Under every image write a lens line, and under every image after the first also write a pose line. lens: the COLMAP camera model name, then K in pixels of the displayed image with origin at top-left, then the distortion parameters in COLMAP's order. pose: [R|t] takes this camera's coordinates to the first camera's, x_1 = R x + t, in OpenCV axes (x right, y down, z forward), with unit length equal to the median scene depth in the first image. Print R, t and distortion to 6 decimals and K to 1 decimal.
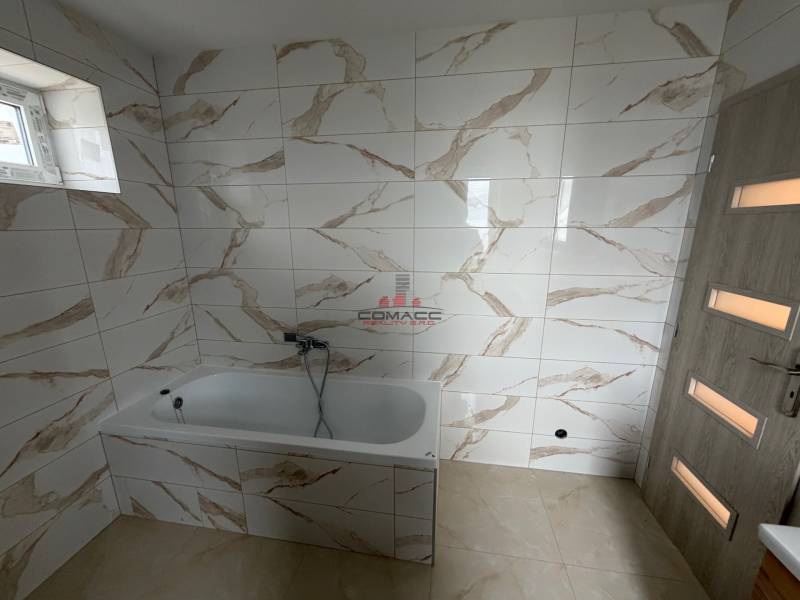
lens RADIAL K [[318.9, 0, 399.2], [0, 318.9, 301.5], [0, 0, 1]] dist [0.001370, -0.000012]
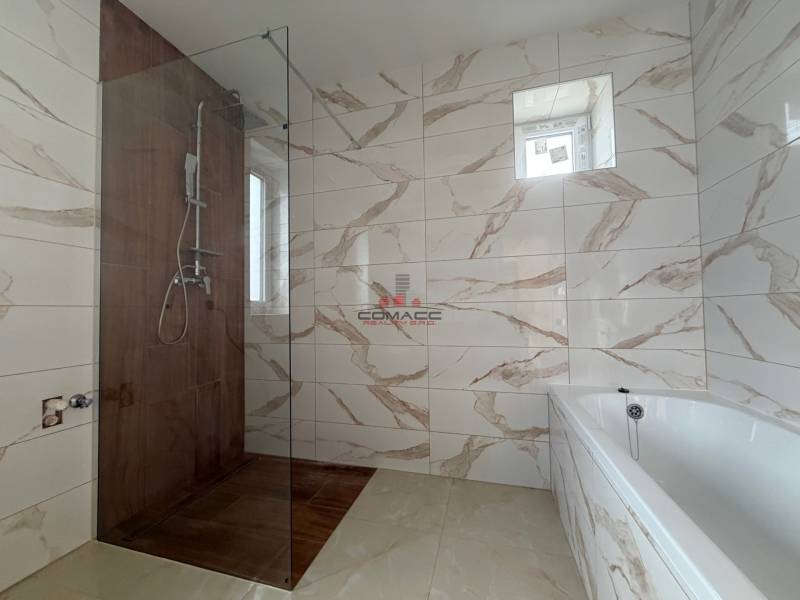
lens RADIAL K [[318.9, 0, 399.2], [0, 318.9, 301.5], [0, 0, 1]] dist [0.001370, -0.000012]
pose [[-0.123006, -0.028728, -0.991990, 0.164129], [-0.216018, 0.976388, -0.001490, 0.202270], [0.968610, 0.214104, -0.126307, 0.541797]]
